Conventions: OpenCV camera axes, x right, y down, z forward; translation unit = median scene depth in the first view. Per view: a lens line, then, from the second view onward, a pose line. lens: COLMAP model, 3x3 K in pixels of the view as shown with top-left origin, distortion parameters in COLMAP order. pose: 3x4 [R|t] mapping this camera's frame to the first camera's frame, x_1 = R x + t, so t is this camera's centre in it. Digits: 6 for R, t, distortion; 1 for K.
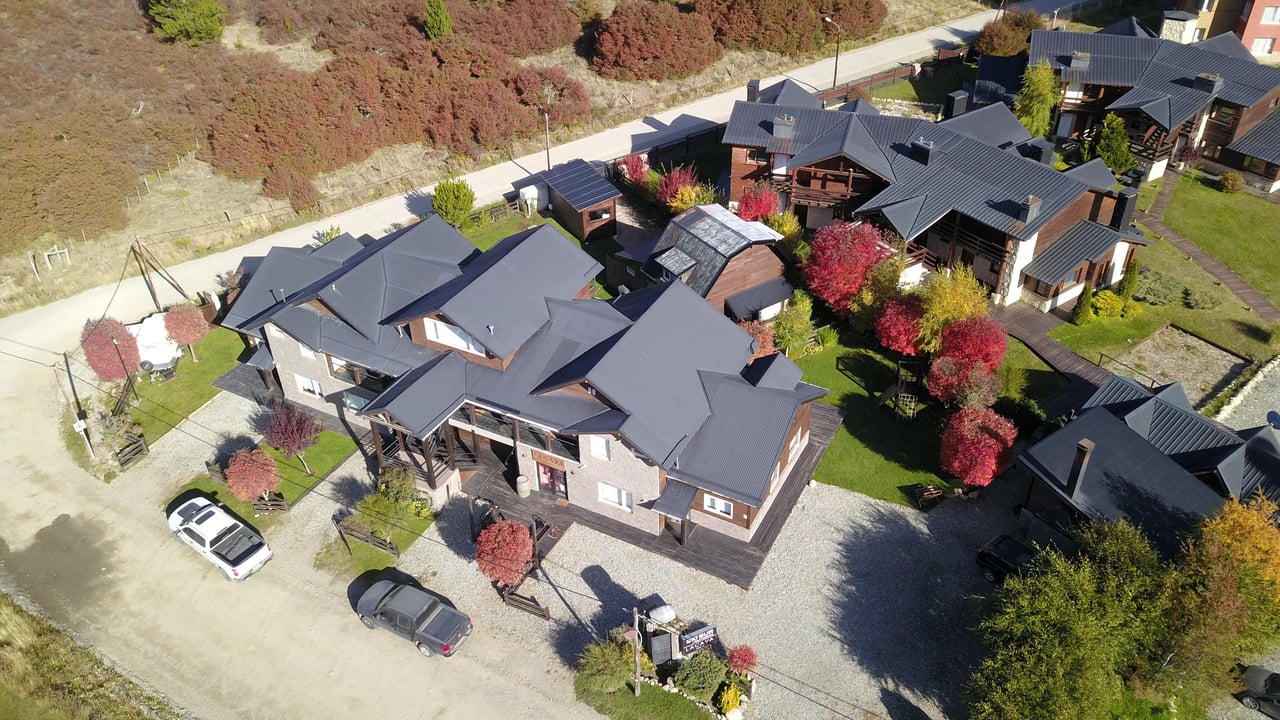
lens RADIAL K [[984.4, 0, 640.0], [0, 984.4, 360.0], [0, 0, 1]] dist [0.053907, -0.093725]
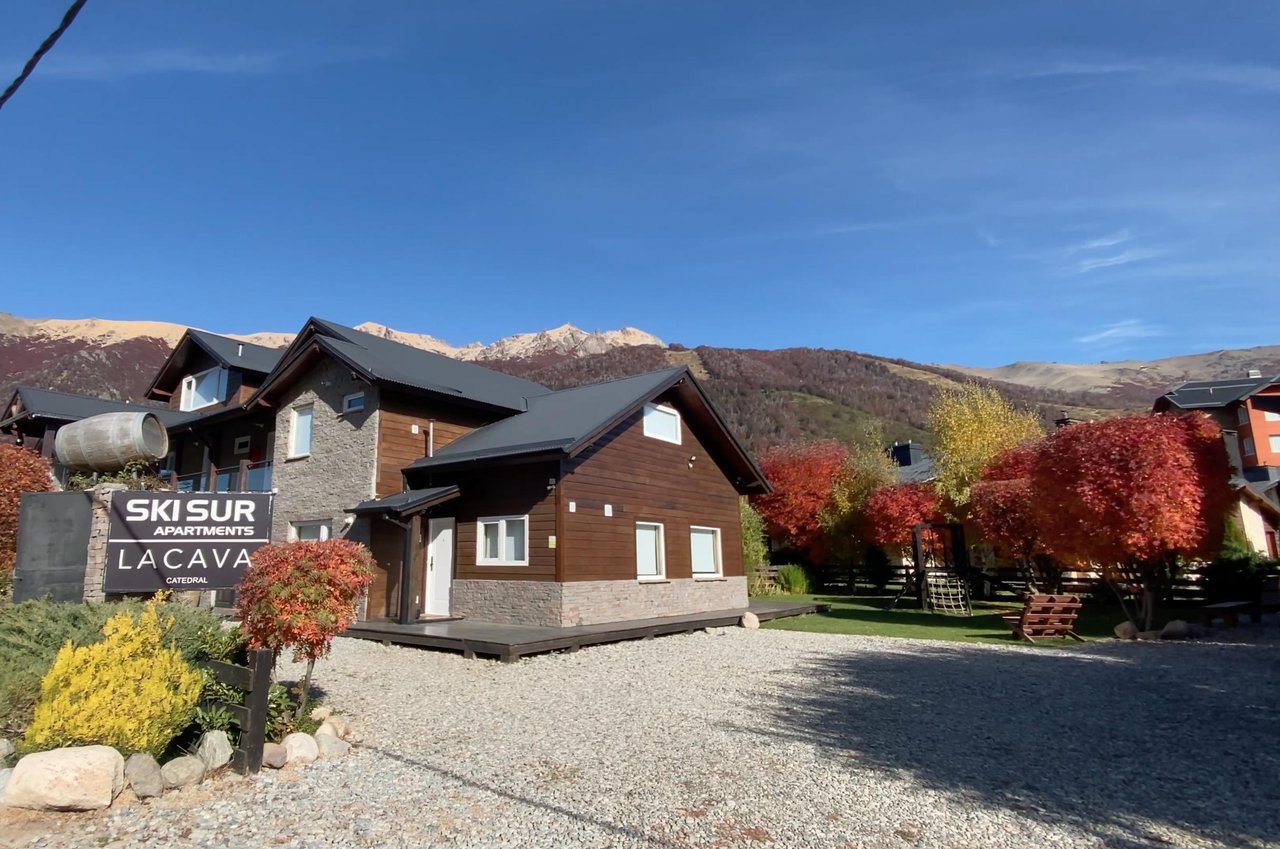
lens RADIAL K [[683.8, 0, 538.7], [0, 683.8, 423.2], [0, 0, 1]] dist [0.051384, 0.000159]
pose [[0.974665, -0.022779, -0.222509, 0.157078], [-0.148629, 0.677447, -0.720399, 0.314555], [0.167148, 0.735218, 0.656898, 0.724754]]
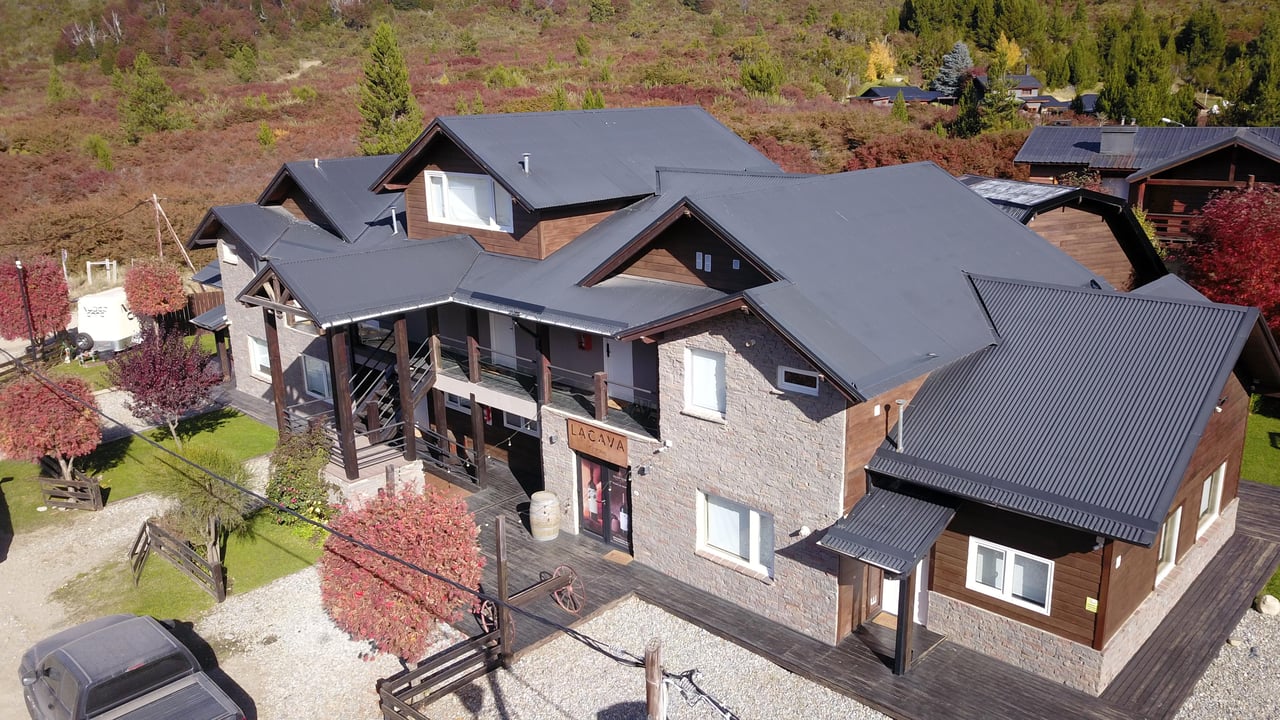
lens RADIAL K [[972.8, 0, 640.0], [0, 972.8, 360.0], [0, 0, 1]] dist [0.009703, 0.008060]
pose [[0.962333, 0.070595, -0.262549, 0.036131], [-0.157193, 0.932397, -0.325462, 0.202083], [0.221824, 0.354474, 0.908374, 0.586200]]
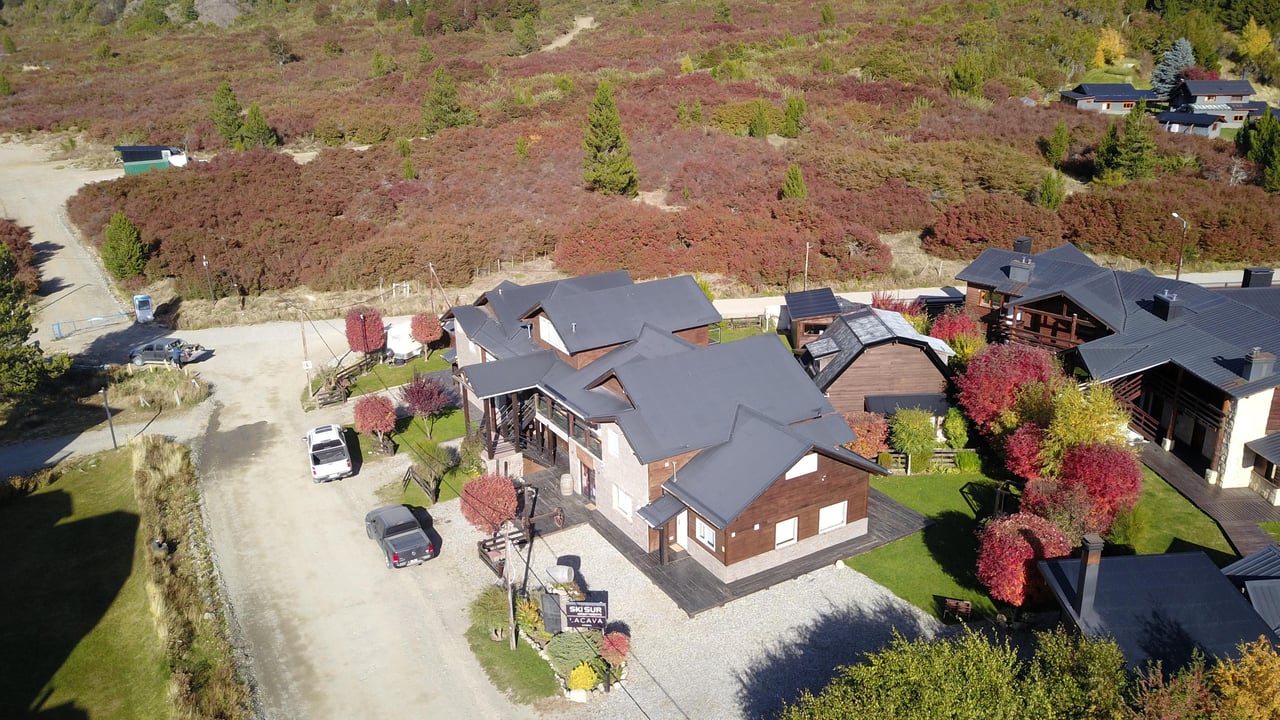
lens RADIAL K [[984.4, 0, 640.0], [0, 984.4, 360.0], [0, 0, 1]] dist [0.053907, -0.093725]
pose [[0.851497, 0.174956, -0.494310, 0.439392], [-0.303910, 0.932878, -0.193331, 0.184744], [0.427307, 0.314847, 0.847514, 0.117826]]
